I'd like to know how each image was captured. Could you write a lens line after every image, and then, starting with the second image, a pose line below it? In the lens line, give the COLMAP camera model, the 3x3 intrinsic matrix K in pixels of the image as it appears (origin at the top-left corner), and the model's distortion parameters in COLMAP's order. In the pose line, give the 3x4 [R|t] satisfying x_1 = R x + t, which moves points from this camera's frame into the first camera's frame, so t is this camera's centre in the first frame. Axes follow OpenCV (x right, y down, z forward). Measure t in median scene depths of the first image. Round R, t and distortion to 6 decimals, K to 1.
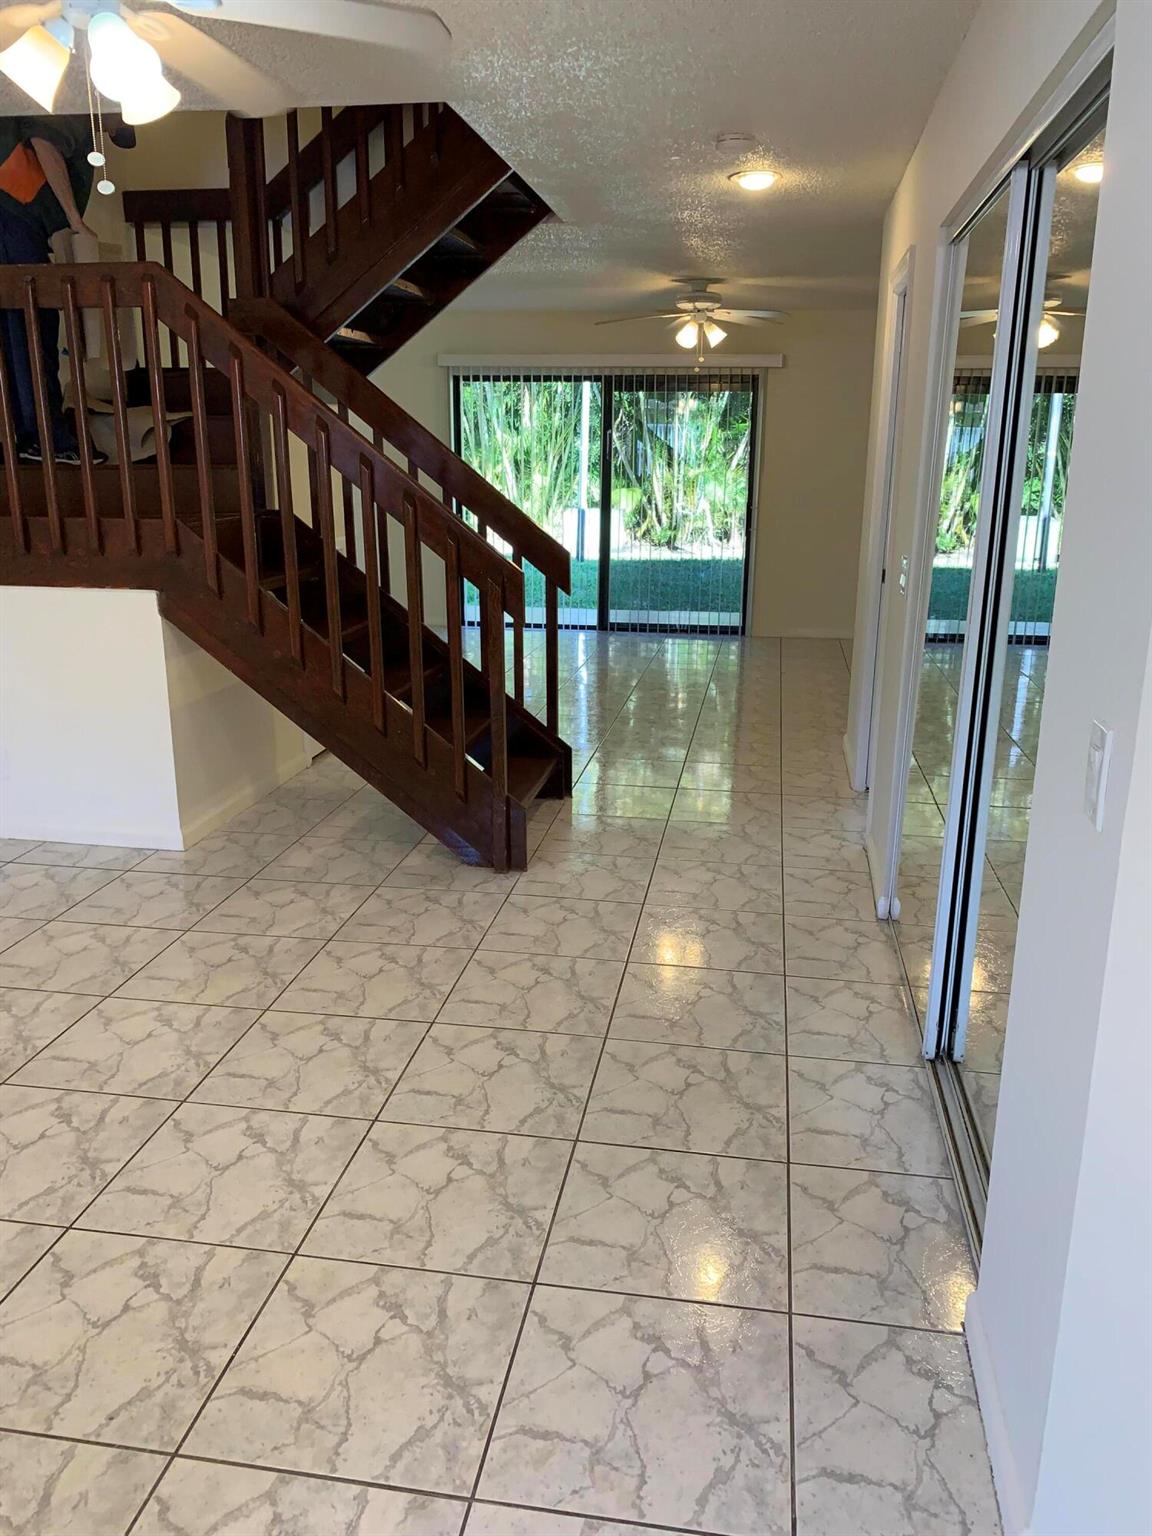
lens RADIAL K [[1169.1, 0, 579.5], [0, 1169.1, 781.7], [0, 0, 1]] dist [0.016282, -0.015809]
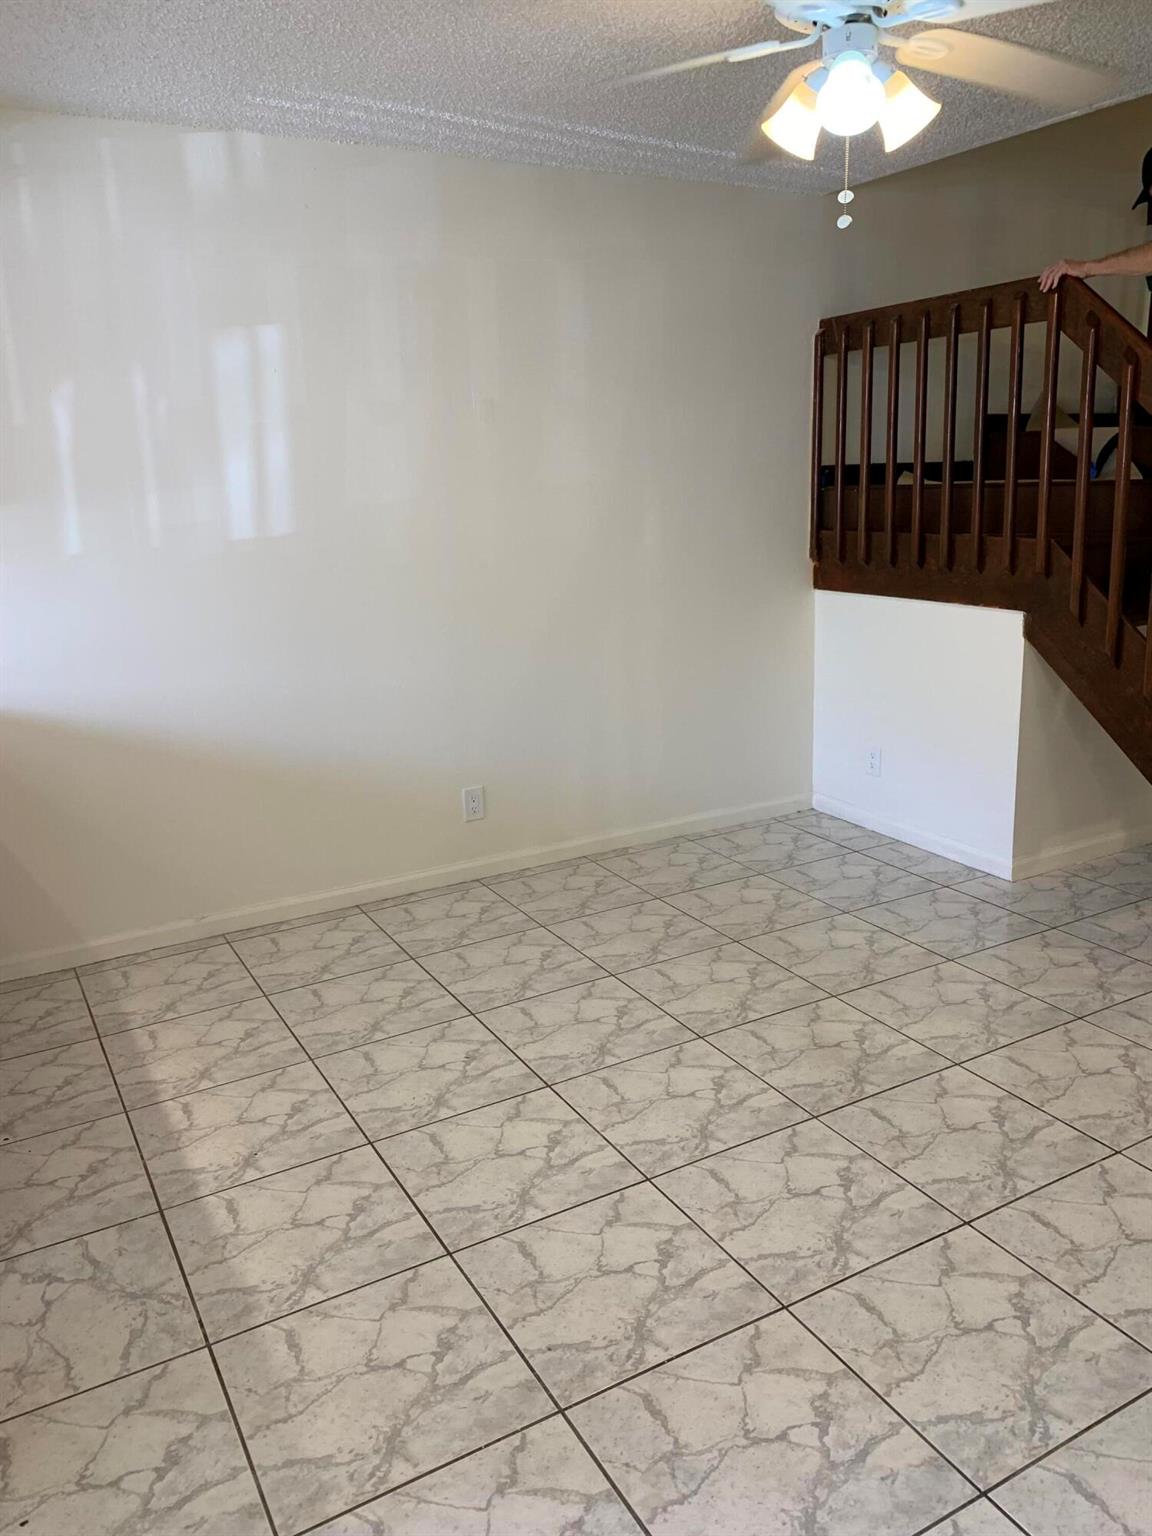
lens RADIAL K [[1169.1, 0, 576.5], [0, 1169.1, 756.1], [0, 0, 1]] dist [0.016282, -0.015809]
pose [[0.628338, 0.163416, -0.760583, 0.317806], [-0.186343, 0.980842, 0.056797, -0.063390], [0.755293, 0.106042, 0.646751, 0.213599]]
